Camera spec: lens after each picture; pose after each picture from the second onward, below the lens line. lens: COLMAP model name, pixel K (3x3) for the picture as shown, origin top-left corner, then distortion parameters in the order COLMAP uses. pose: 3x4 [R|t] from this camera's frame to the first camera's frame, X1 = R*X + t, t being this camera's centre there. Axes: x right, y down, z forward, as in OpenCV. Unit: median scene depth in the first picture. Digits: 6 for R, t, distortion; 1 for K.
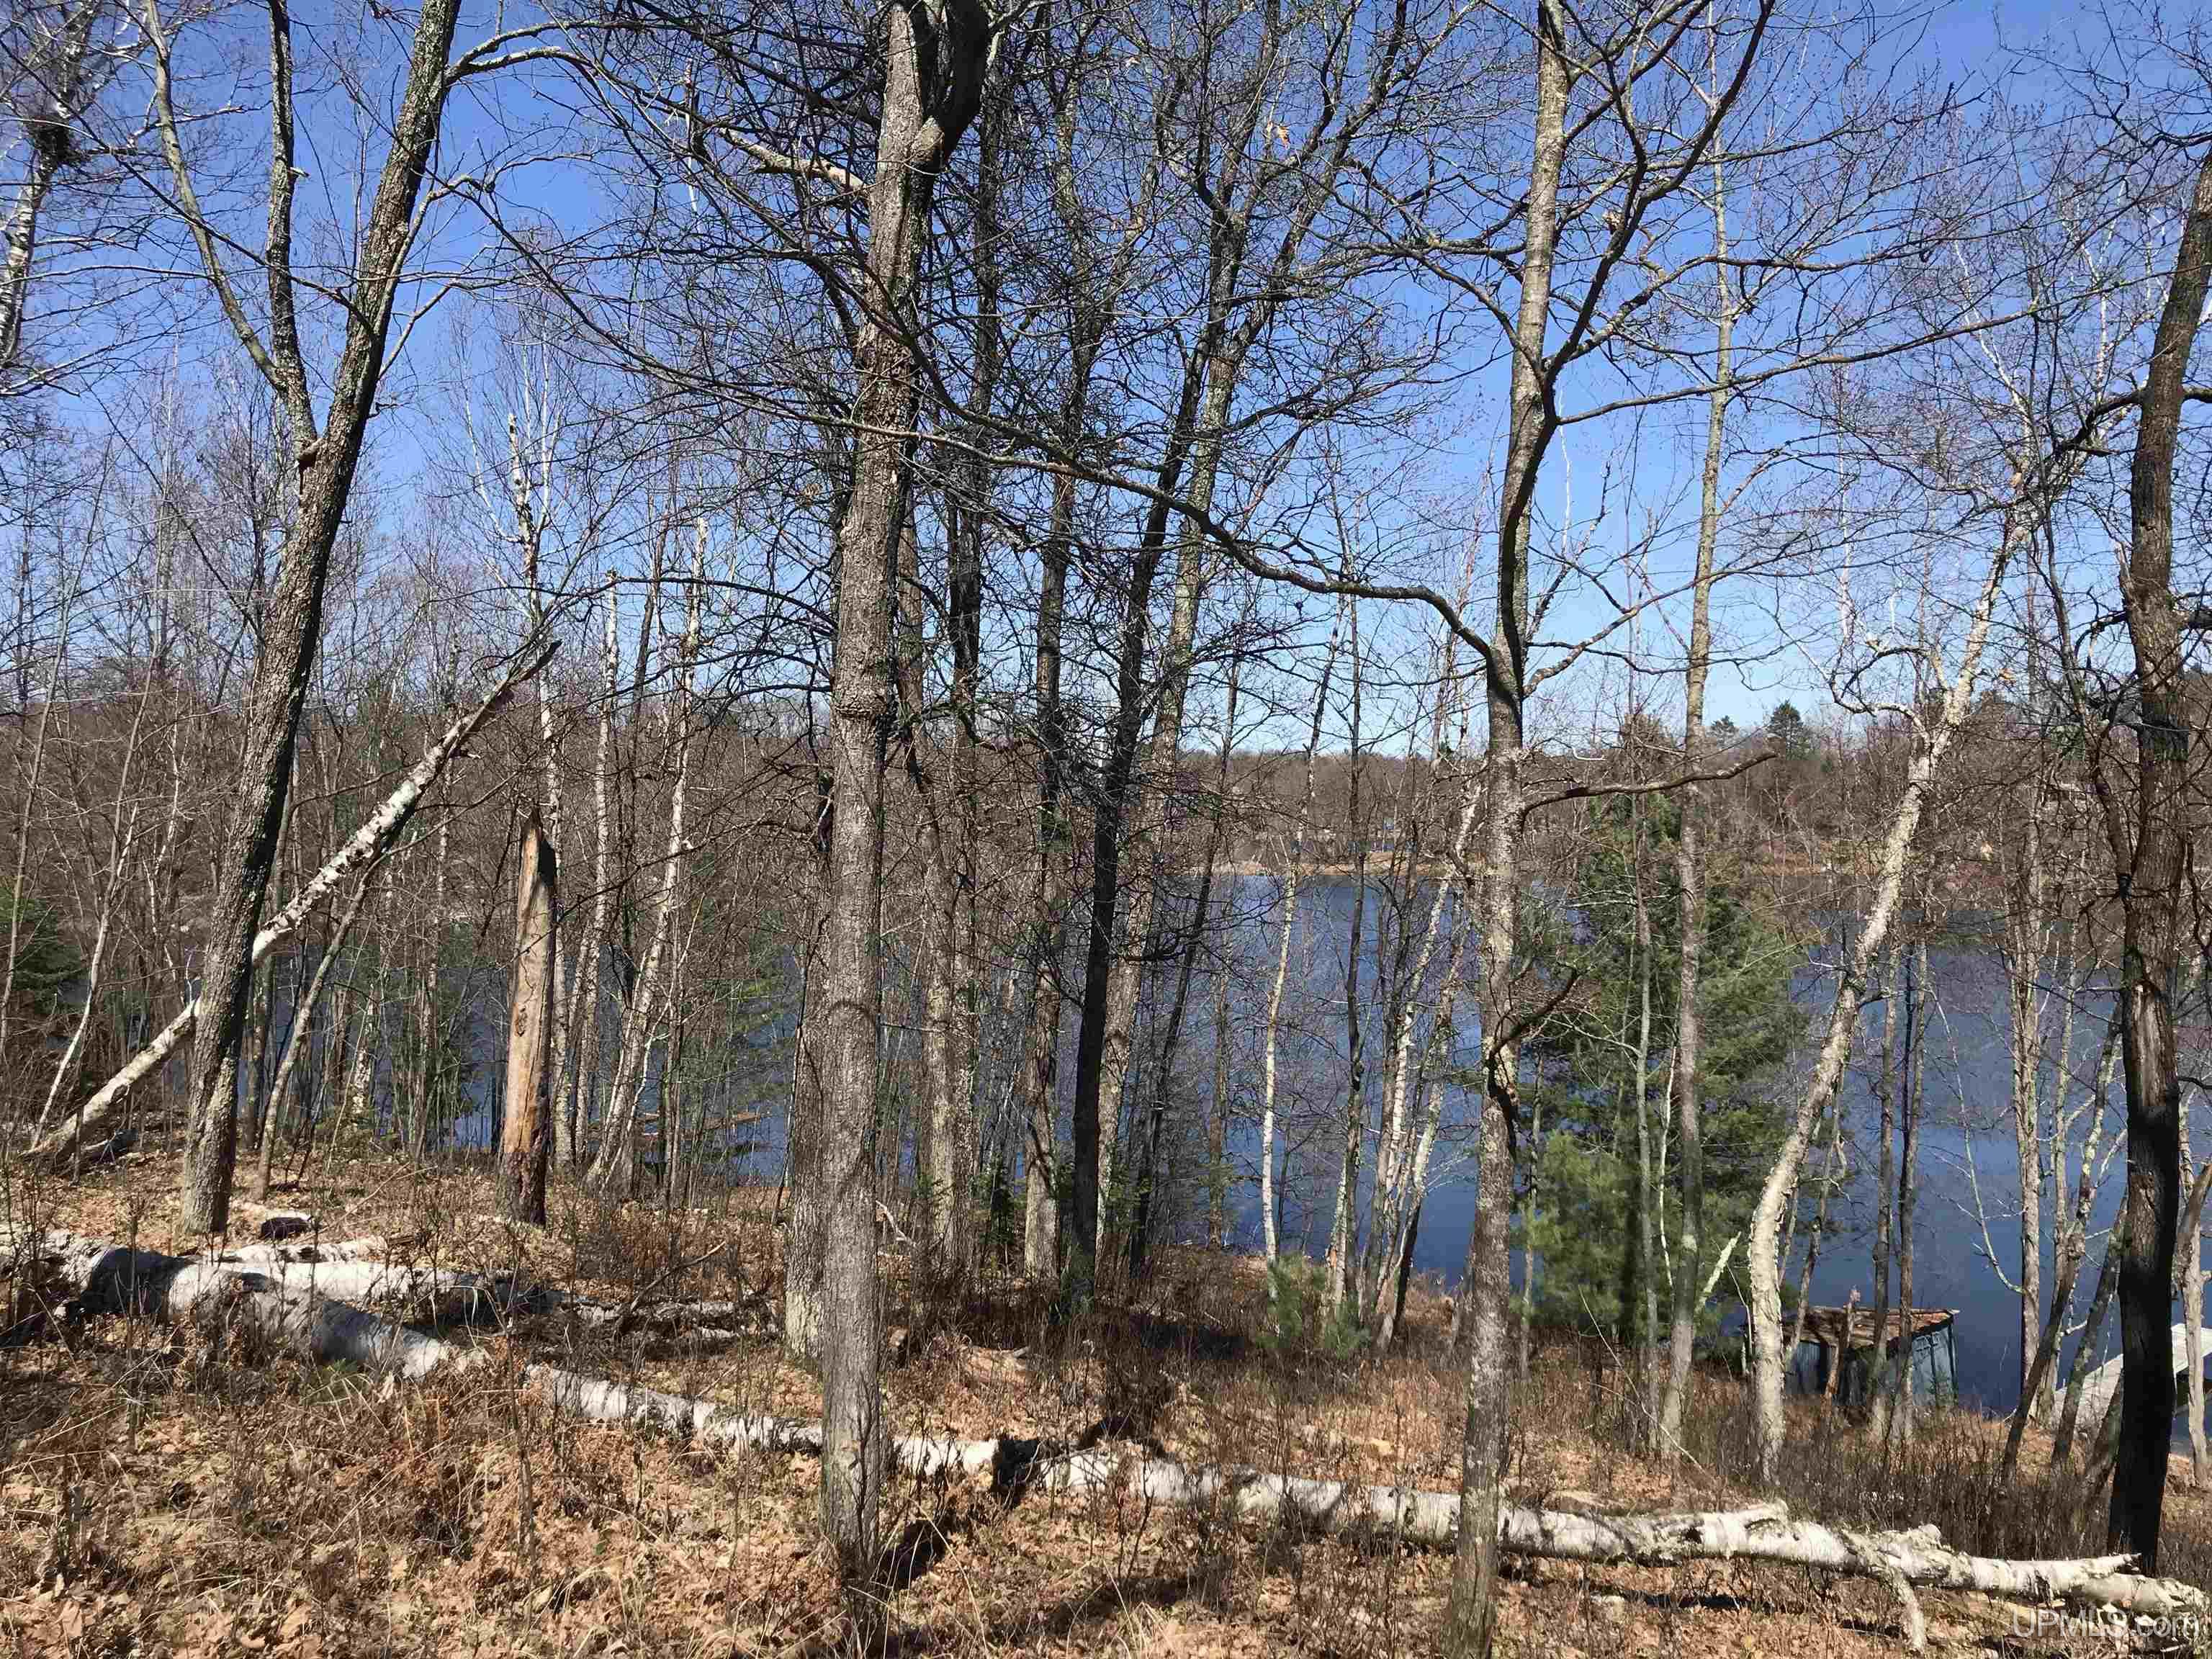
lens RADIAL K [[1804.9, 0, 1106.0], [0, 1804.9, 829.5], [0, 0, 1]] dist [0.595247, -0.000573]
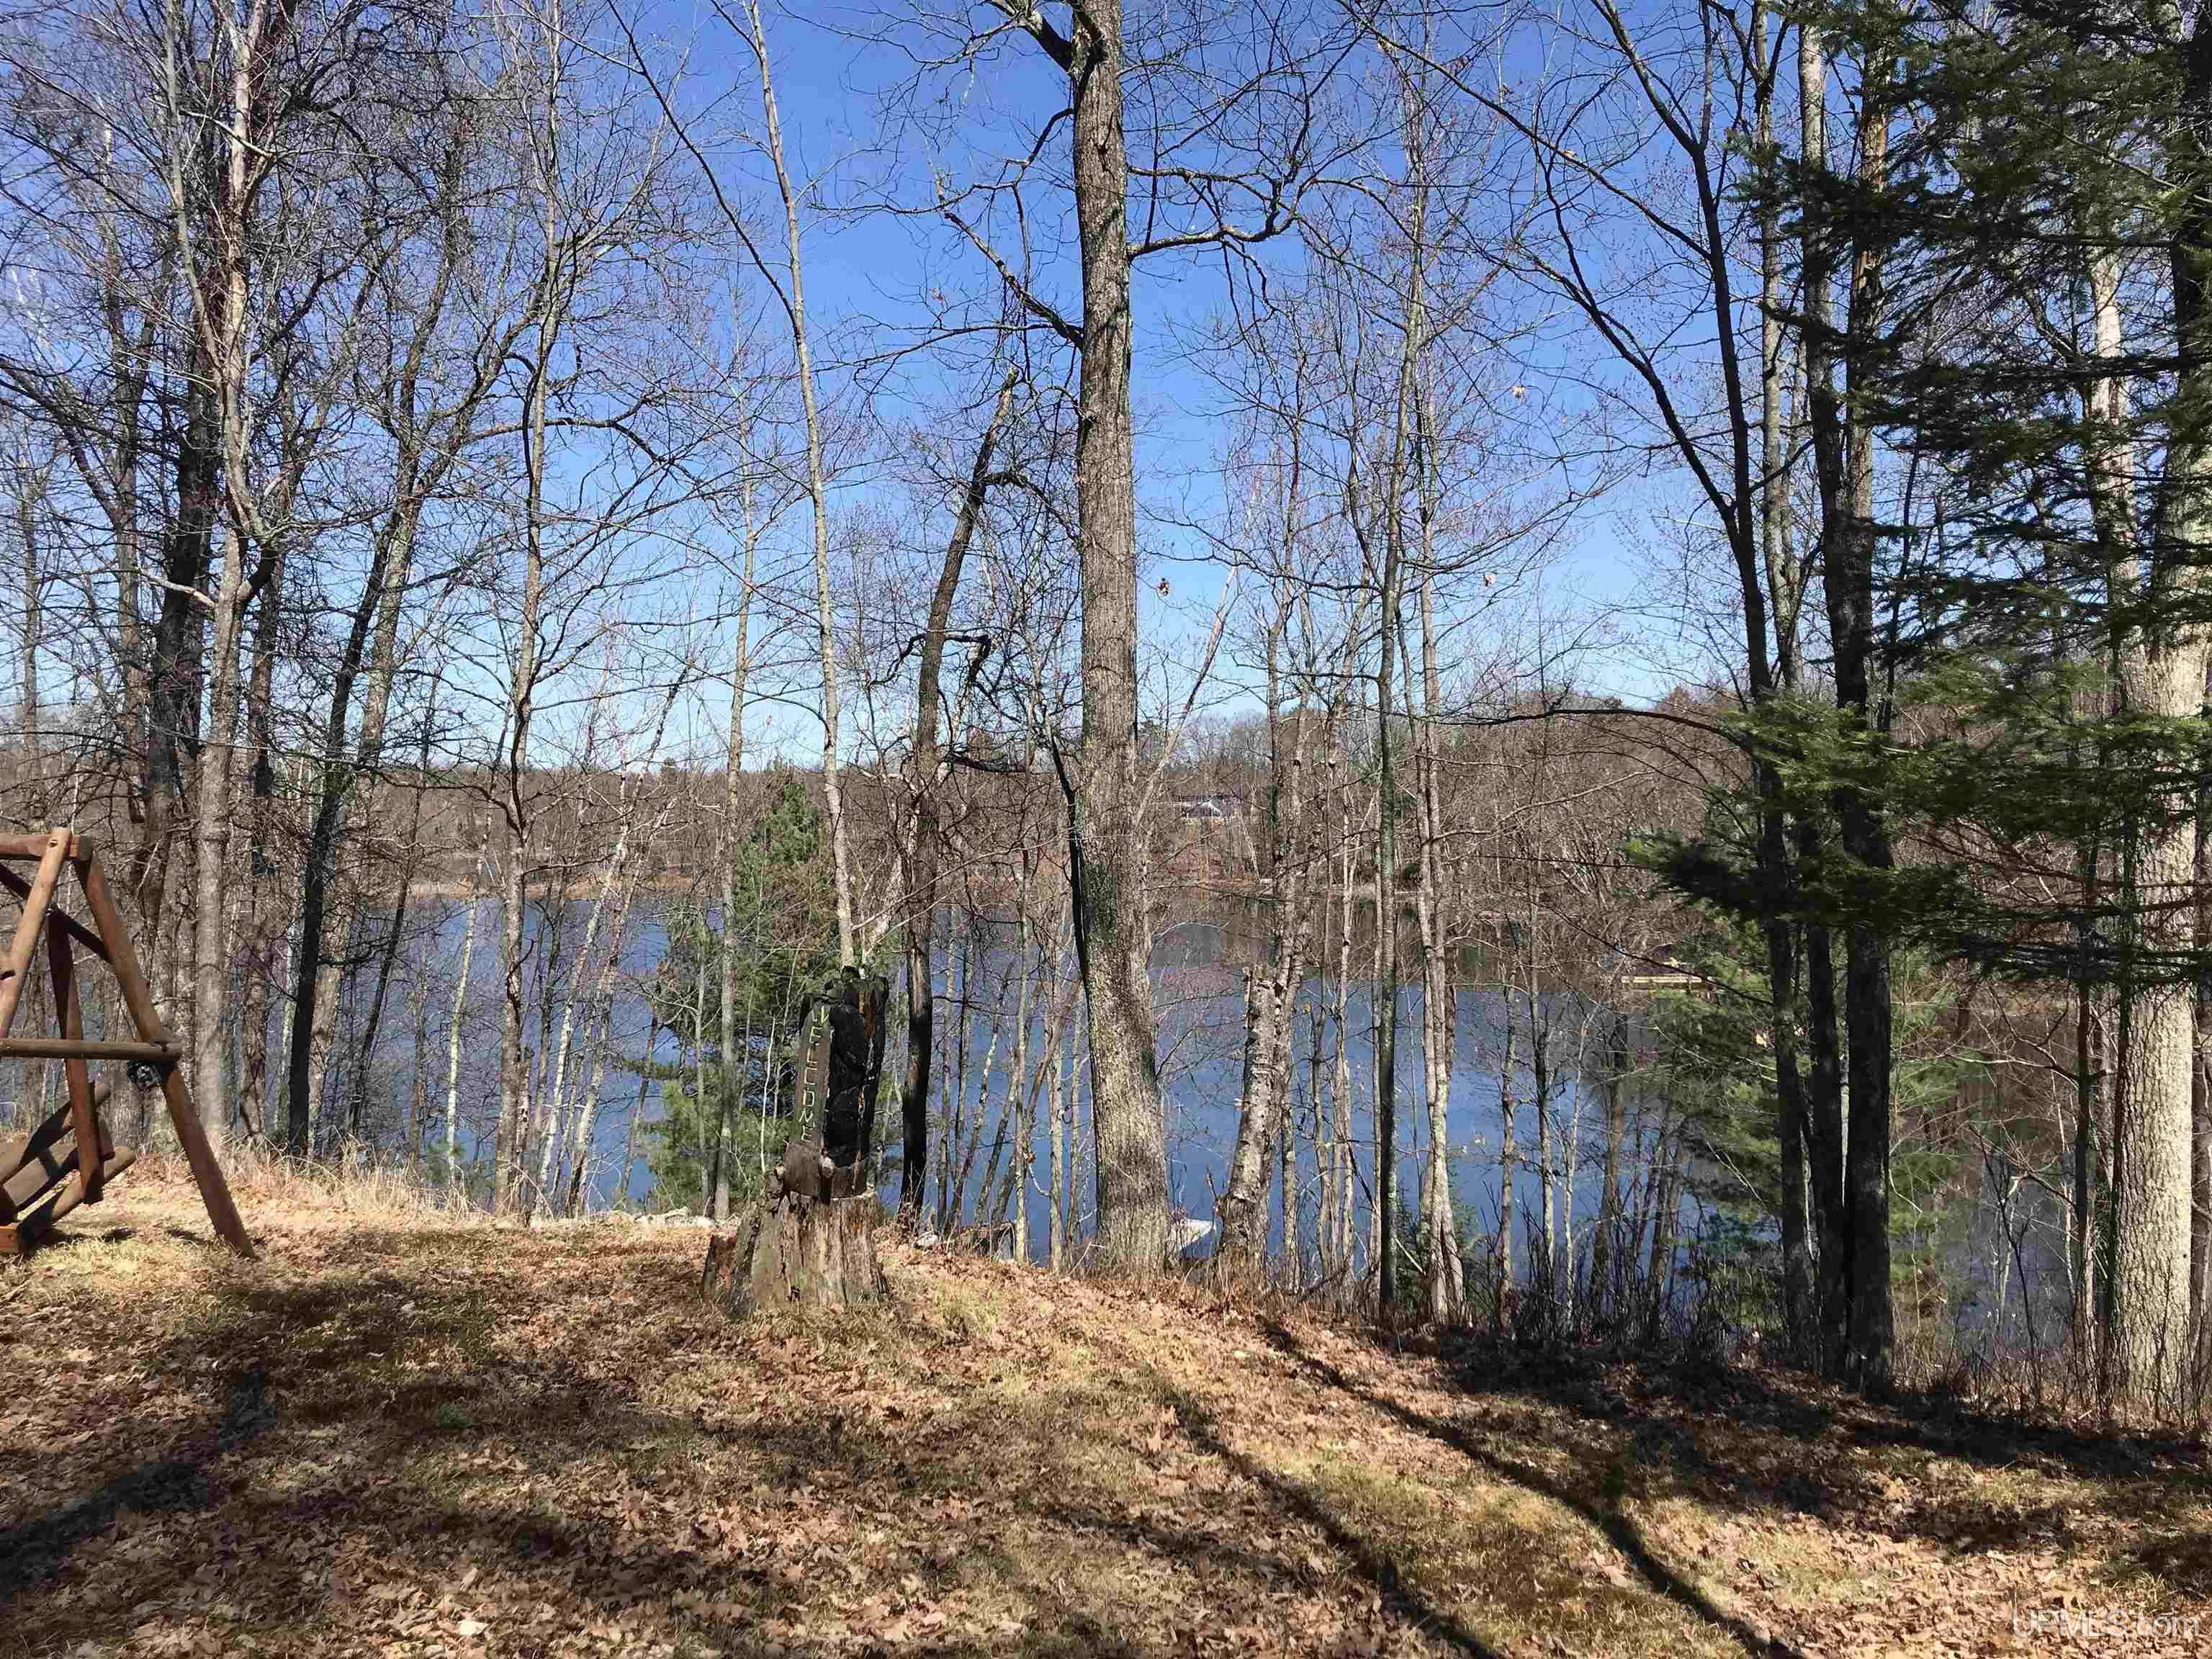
lens RADIAL K [[1813.5, 0, 1106.0], [0, 1813.5, 829.5], [0, 0, 1]] dist [-0.004169, -0.004337]
pose [[0.912765, -0.002368, 0.408479, -0.009549], [0.006248, 0.999947, -0.008164, -0.011453], [-0.408438, 0.010004, 0.912731, -0.355582]]
